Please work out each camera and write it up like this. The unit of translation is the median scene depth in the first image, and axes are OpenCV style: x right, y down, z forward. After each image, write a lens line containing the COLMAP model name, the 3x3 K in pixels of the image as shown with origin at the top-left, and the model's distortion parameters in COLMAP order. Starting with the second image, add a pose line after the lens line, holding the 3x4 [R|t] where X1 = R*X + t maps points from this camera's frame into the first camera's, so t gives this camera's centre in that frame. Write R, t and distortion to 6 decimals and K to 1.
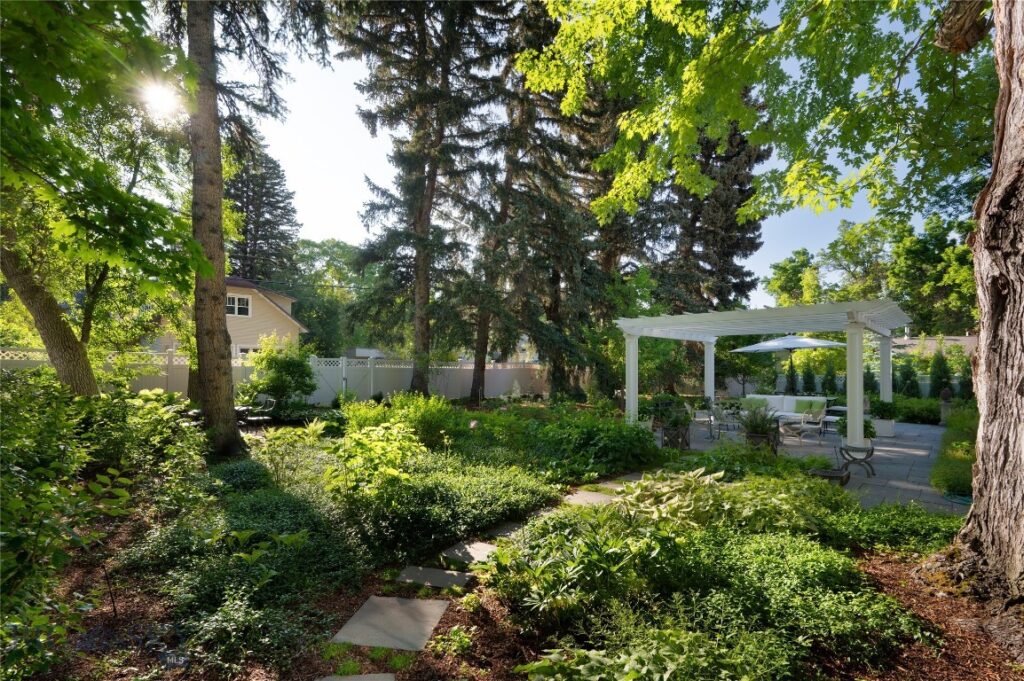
lens RADIAL K [[478.8, 0, 512.0], [0, 478.8, 340.5], [0, 0, 1]] dist [0.000366, 0.000088]
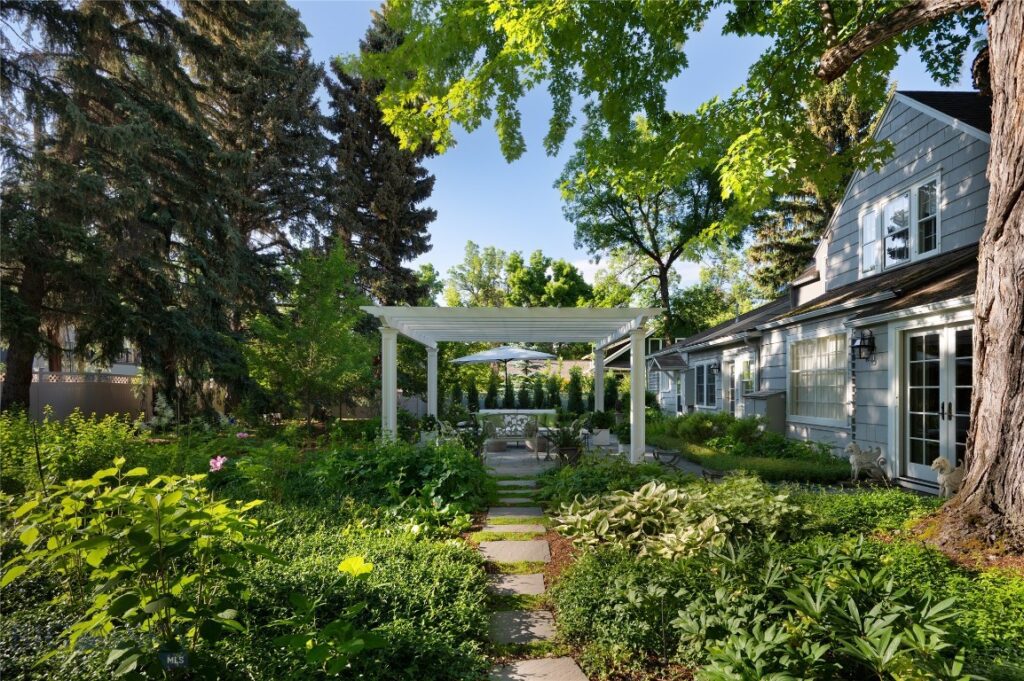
lens RADIAL K [[567.3, 0, 512.6], [0, 567.3, 391.5], [0, 0, 1]] dist [-0.002346, -0.000694]
pose [[0.724663, 0.003084, 0.689096, -0.097565], [-0.041219, 0.998393, 0.038879, 0.020418], [-0.687869, -0.056578, 0.723626, 0.110362]]
